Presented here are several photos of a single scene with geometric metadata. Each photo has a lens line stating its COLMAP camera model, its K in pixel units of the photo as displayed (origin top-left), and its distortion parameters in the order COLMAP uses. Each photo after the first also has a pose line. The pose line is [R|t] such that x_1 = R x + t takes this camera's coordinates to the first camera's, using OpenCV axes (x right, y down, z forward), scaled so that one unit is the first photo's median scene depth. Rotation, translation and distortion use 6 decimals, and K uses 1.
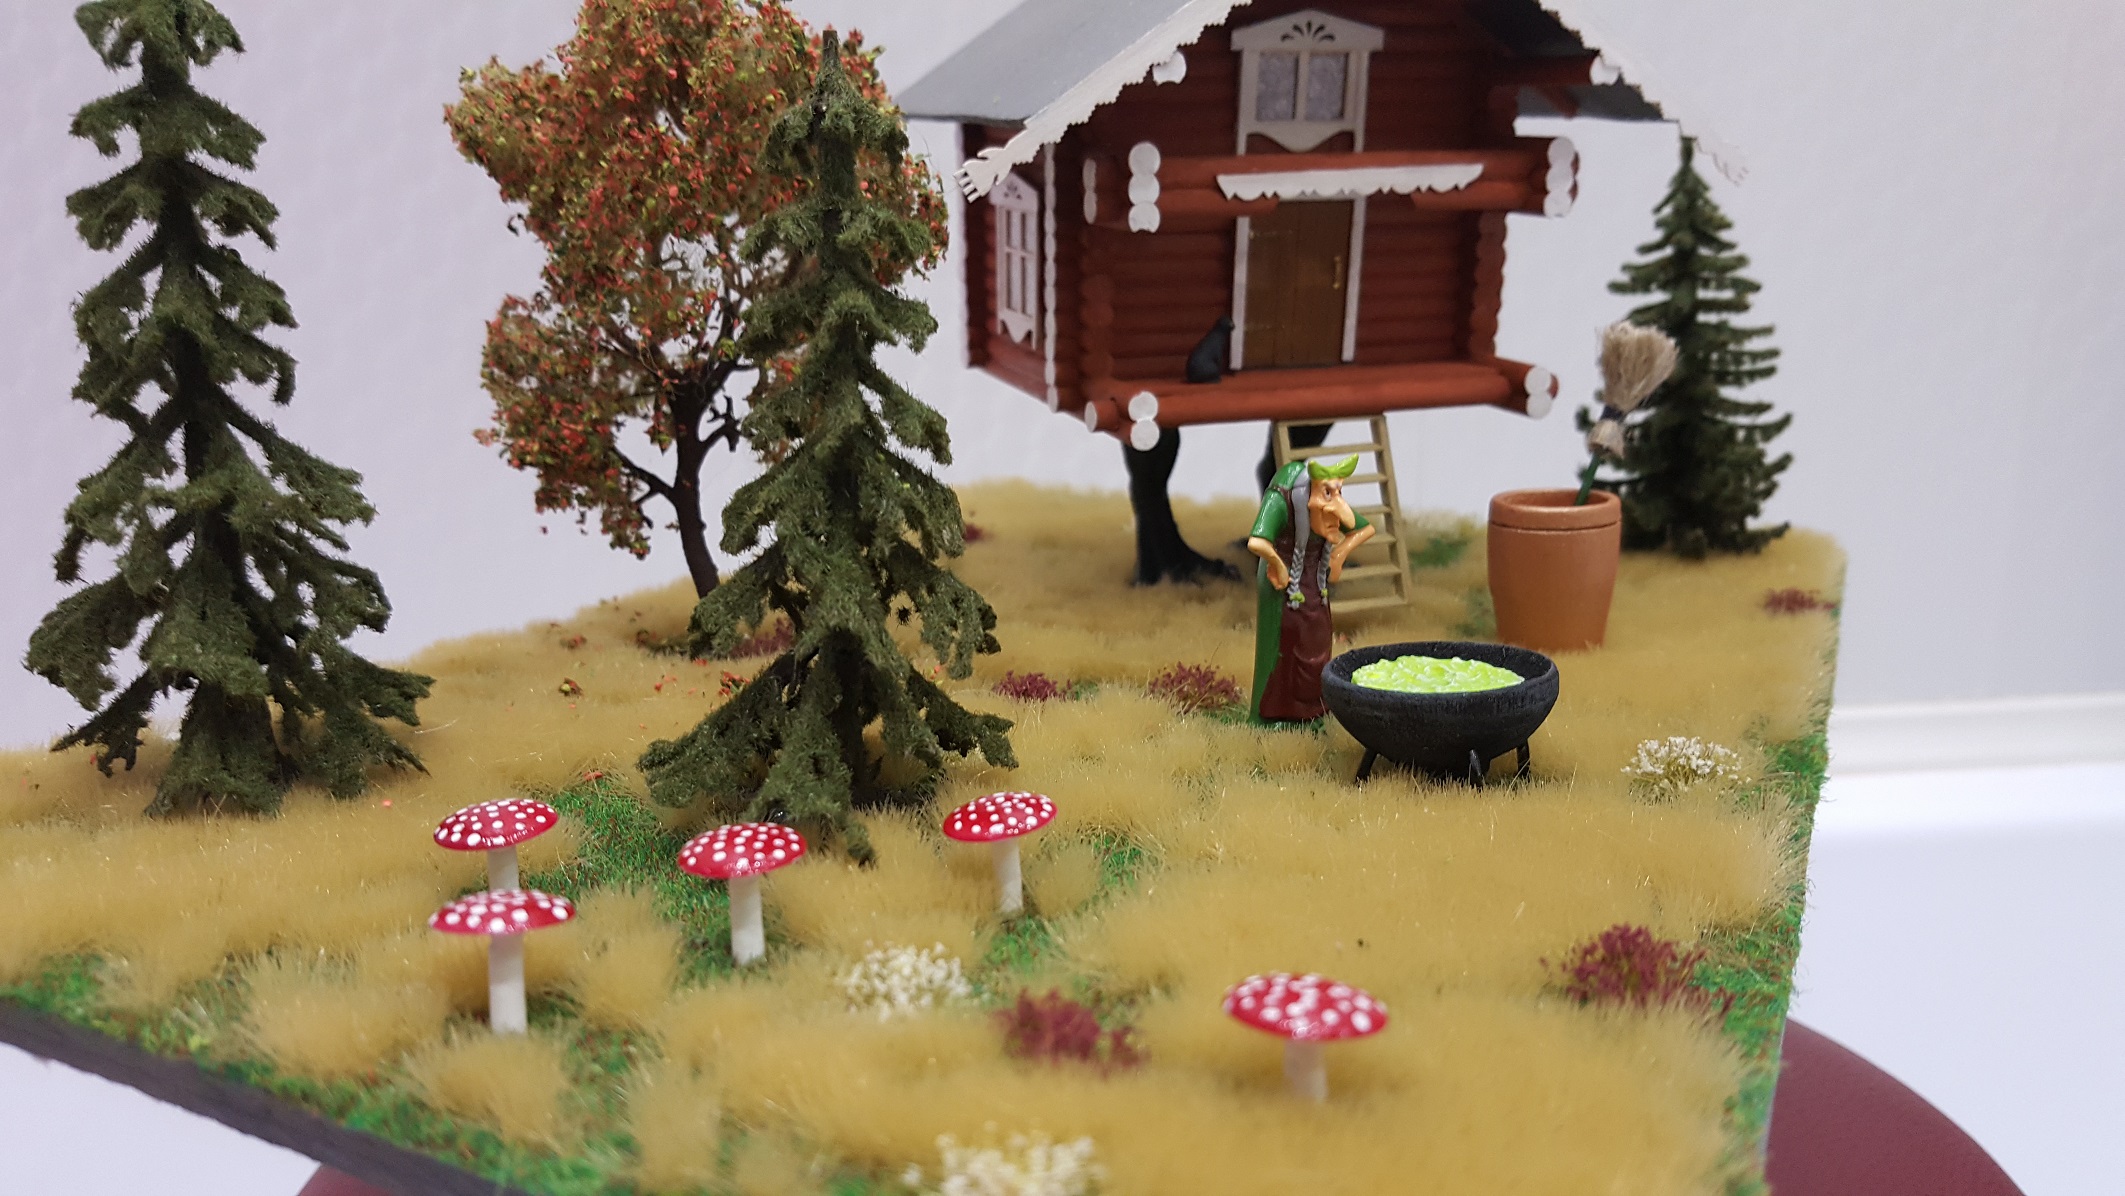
lens RADIAL K [[1668.4, 0, 1093.6], [0, 1668.4, 611.1], [0, 0, 1]] dist [0.052179, -0.127405]
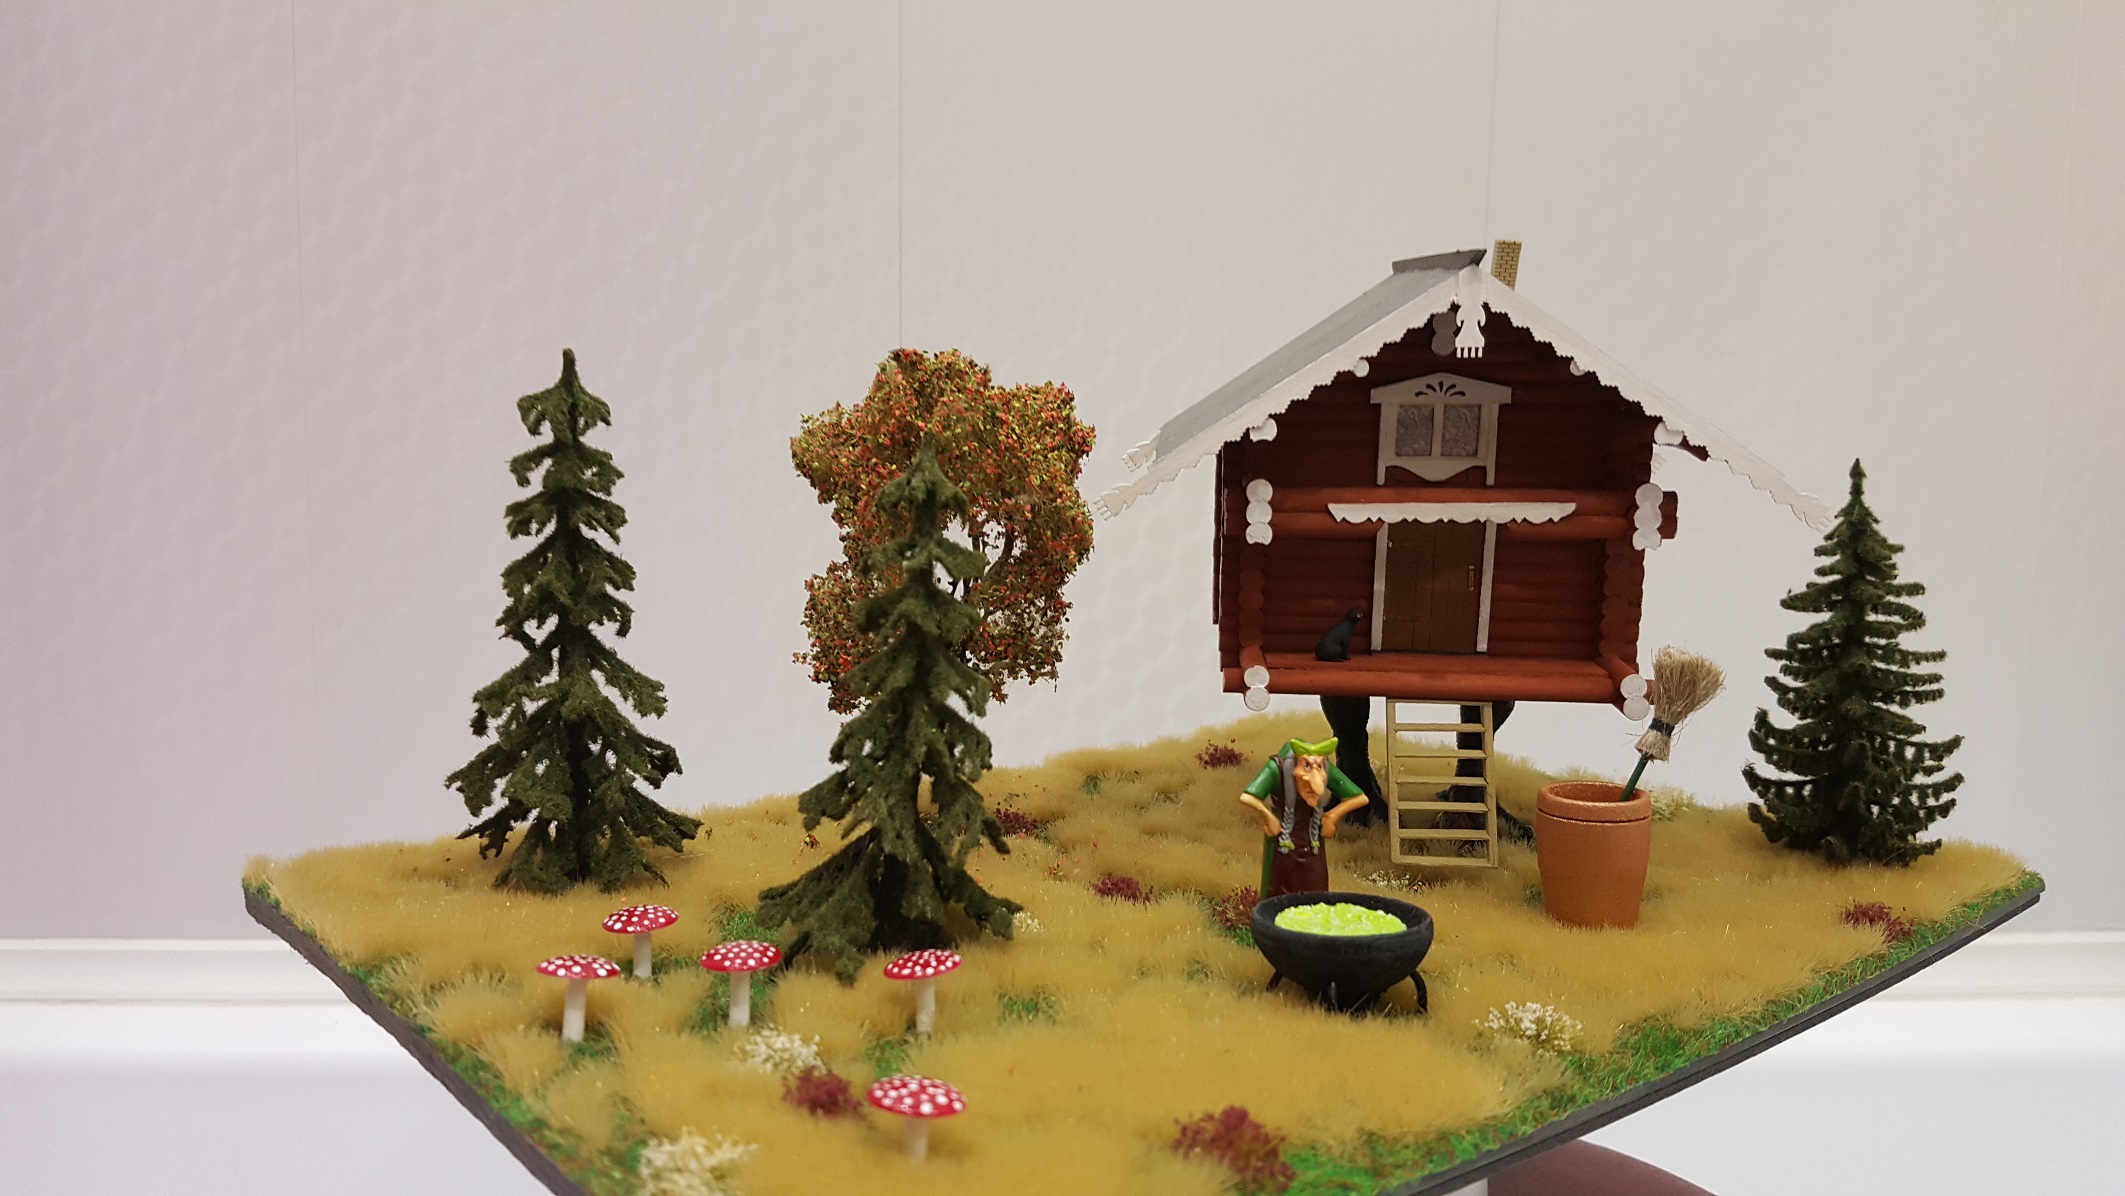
lens RADIAL K [[1650.4, 0, 1082.1], [0, 1650.4, 593.2], [0, 0, 1]] dist [0.026620, -0.020032]
pose [[0.921093, 0.072638, -0.382506, 0.407518], [-0.120565, 0.987366, -0.102827, -0.045112], [0.370204, 0.140830, 0.918213, -0.220433]]
